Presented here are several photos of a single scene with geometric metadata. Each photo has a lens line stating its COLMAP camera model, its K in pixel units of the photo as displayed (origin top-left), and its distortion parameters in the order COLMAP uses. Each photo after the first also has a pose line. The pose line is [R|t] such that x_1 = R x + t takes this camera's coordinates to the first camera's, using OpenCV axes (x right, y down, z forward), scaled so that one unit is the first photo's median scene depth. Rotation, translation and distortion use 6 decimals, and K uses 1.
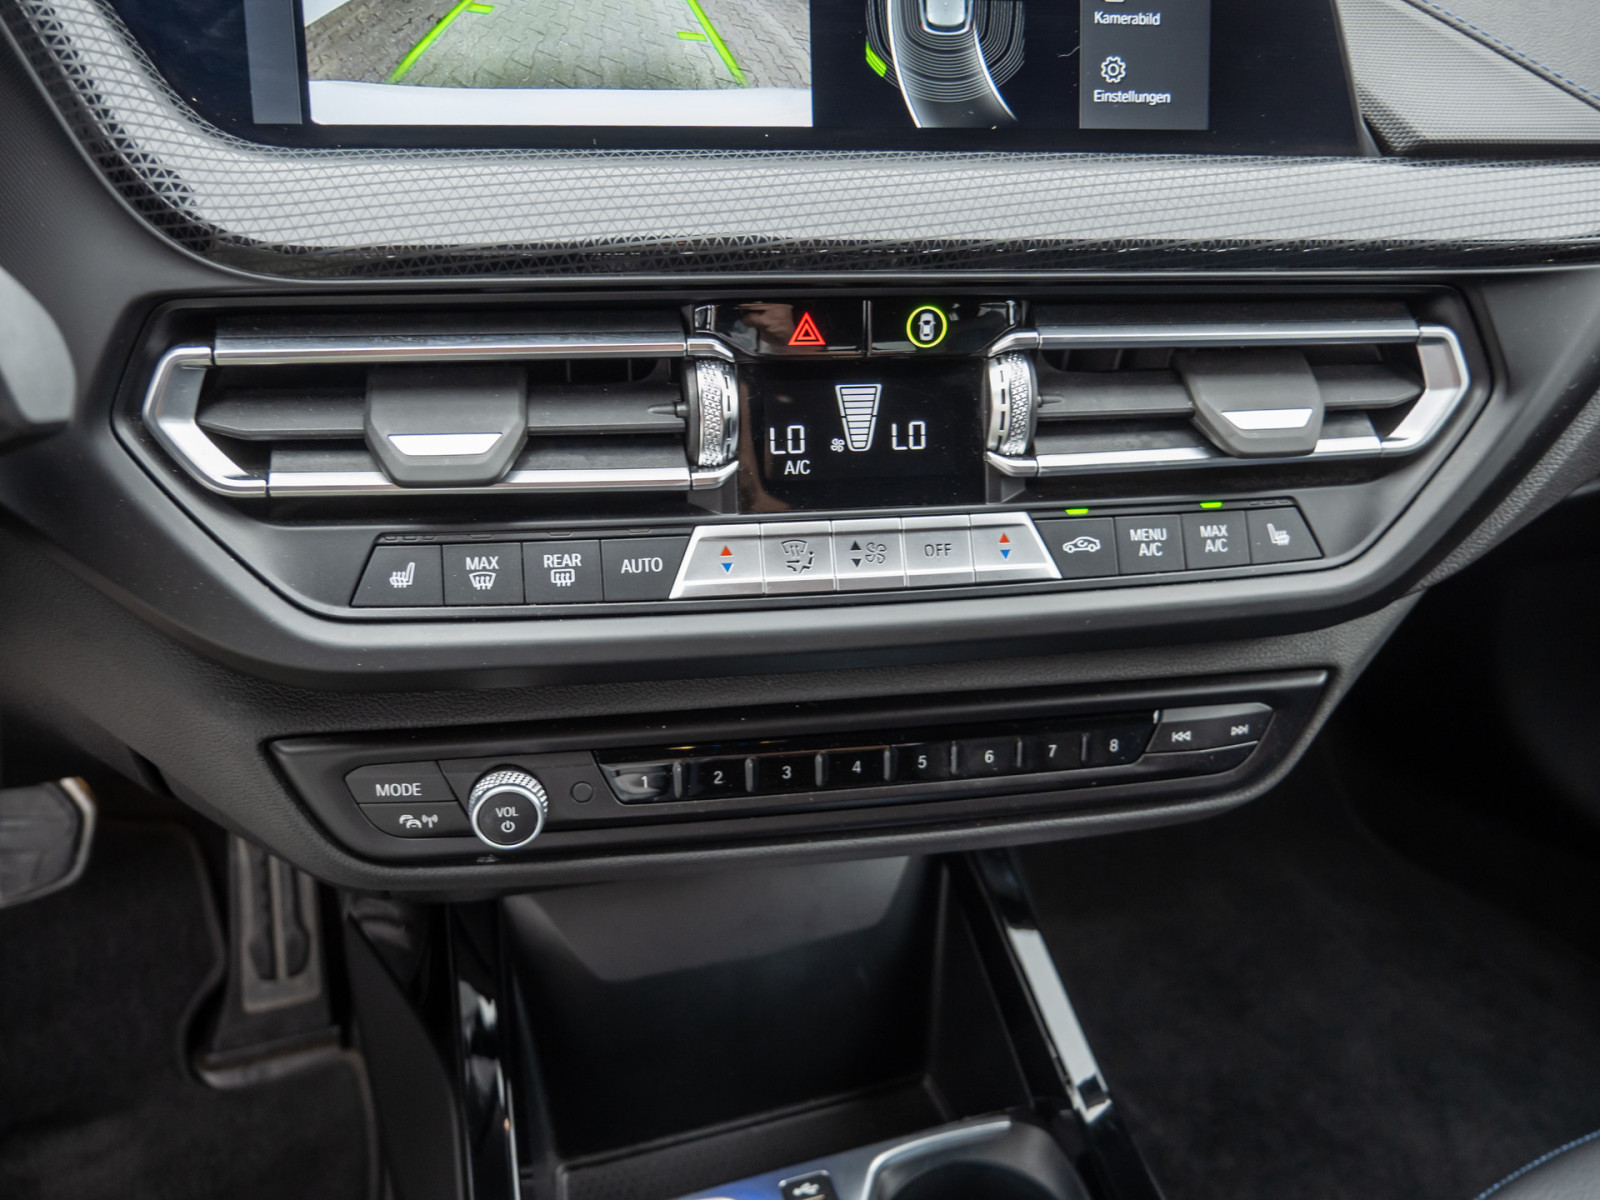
lens RADIAL K [[1379.2, 0, 805.2], [0, 1379.2, 597.9], [0, 0, 1]] dist [-0.020217, 0.025430]
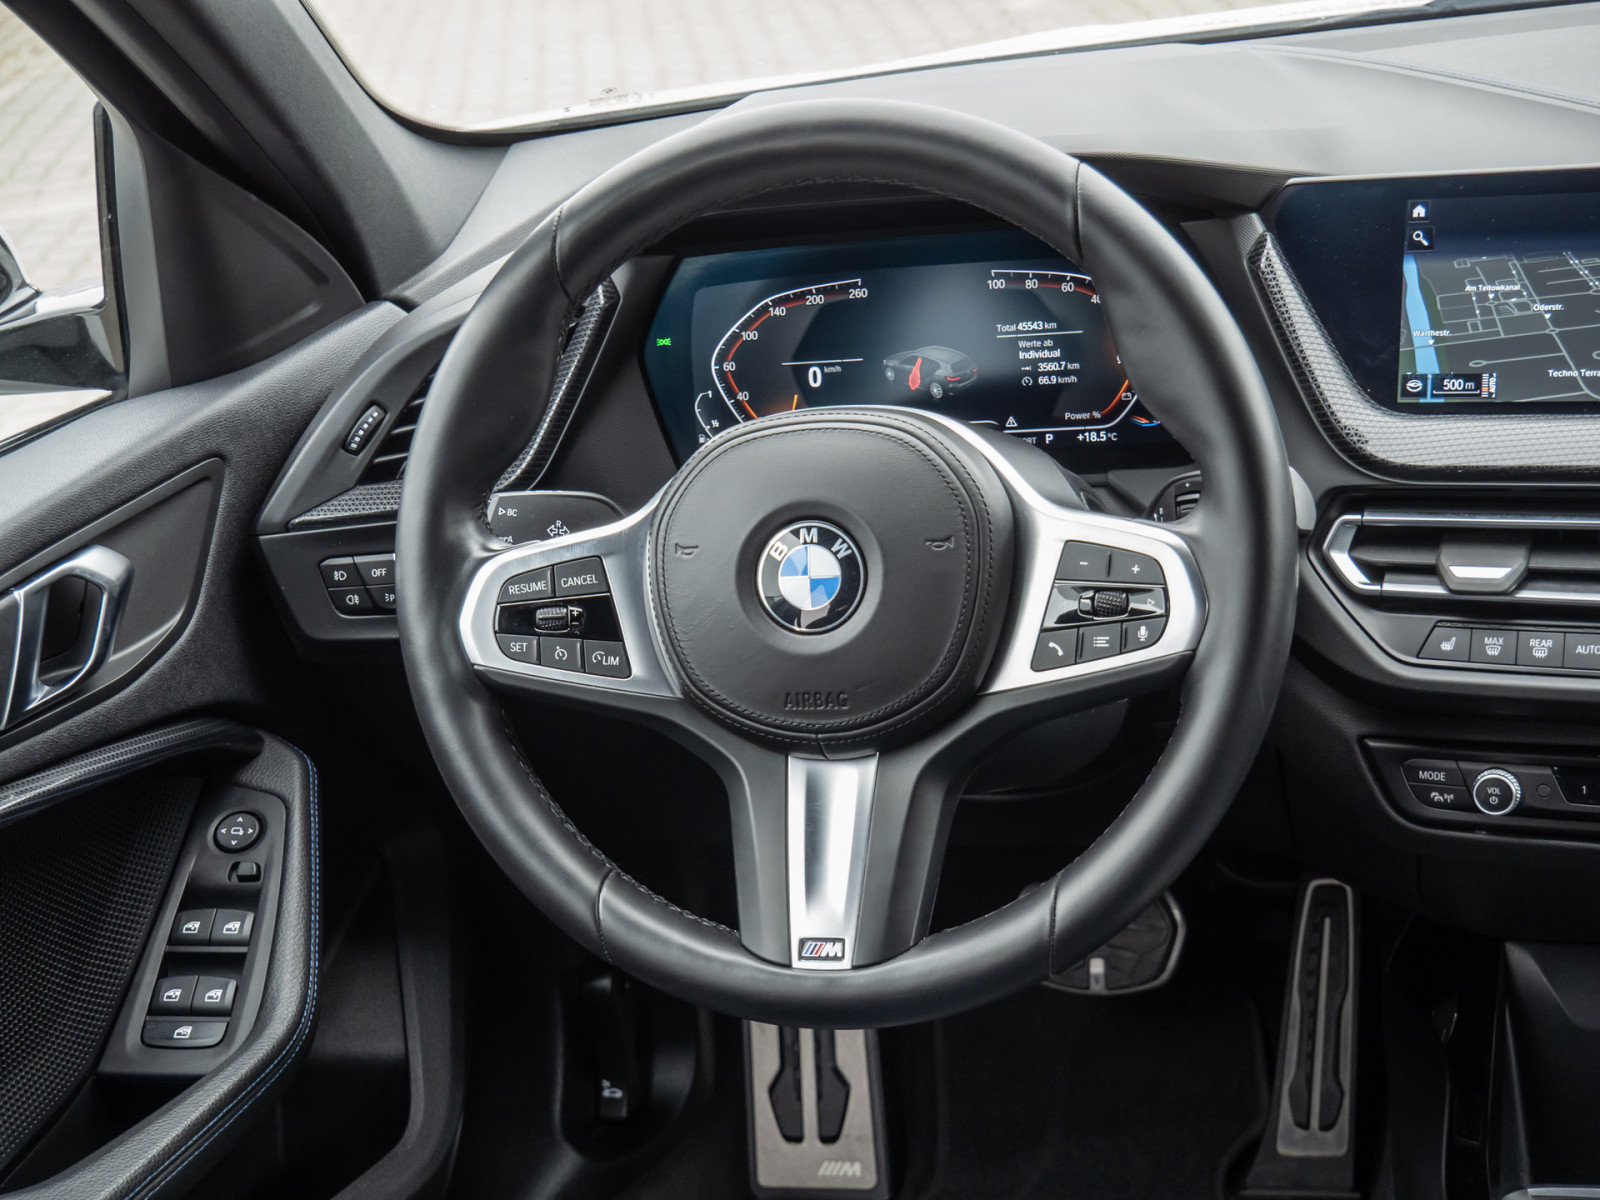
lens RADIAL K [[2218.4, 0, 797.3], [0, 2218.4, 607.5], [0, 0, 1]] dist [0.032205, 0.000000]
pose [[0.819402, 0.050655, -0.570977, 0.630965], [-0.158956, 0.977103, -0.141432, 0.457267], [0.550739, 0.206650, 0.808692, -1.726369]]
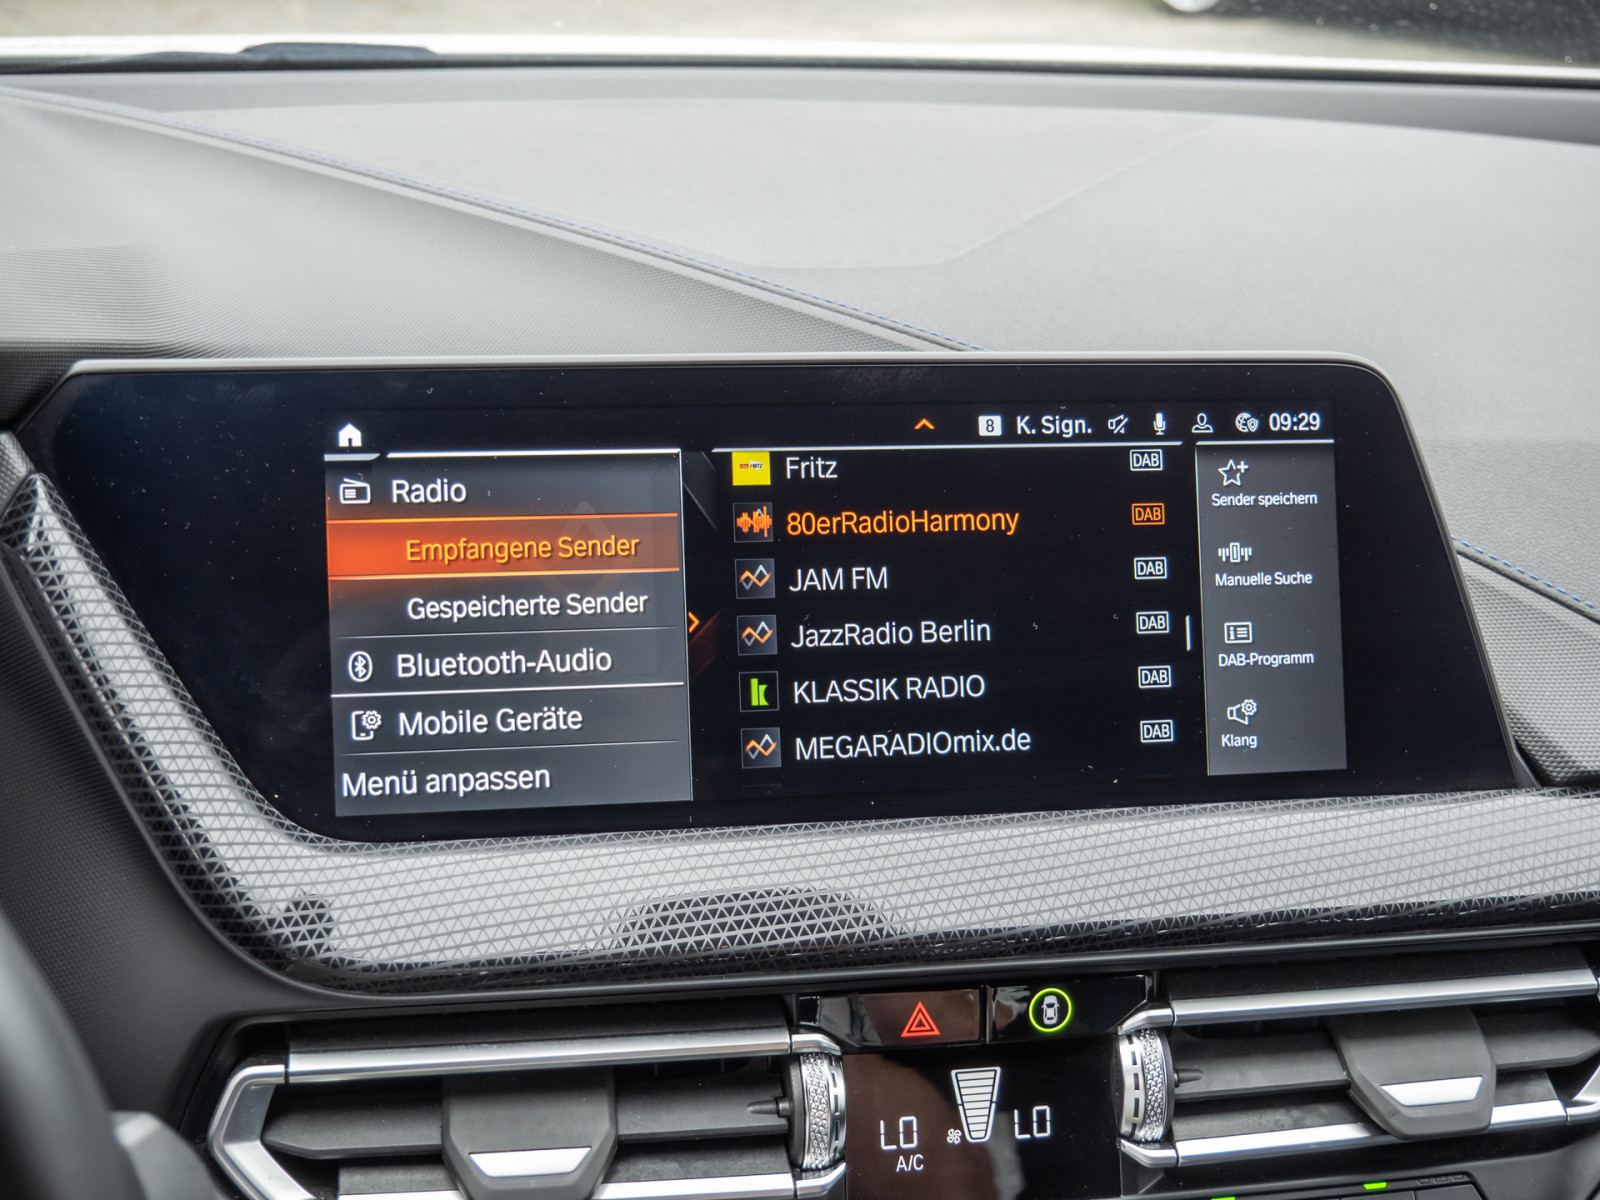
lens RADIAL K [[1910.7, 0, 800.6], [0, 1910.7, 613.0], [0, 0, 1]] dist [-0.006264, 0.000000]
pose [[0.999844, -0.011407, -0.013453, -0.056295], [0.008801, 0.983638, -0.179944, -0.224104], [0.015285, 0.179797, 0.983585, -0.291367]]
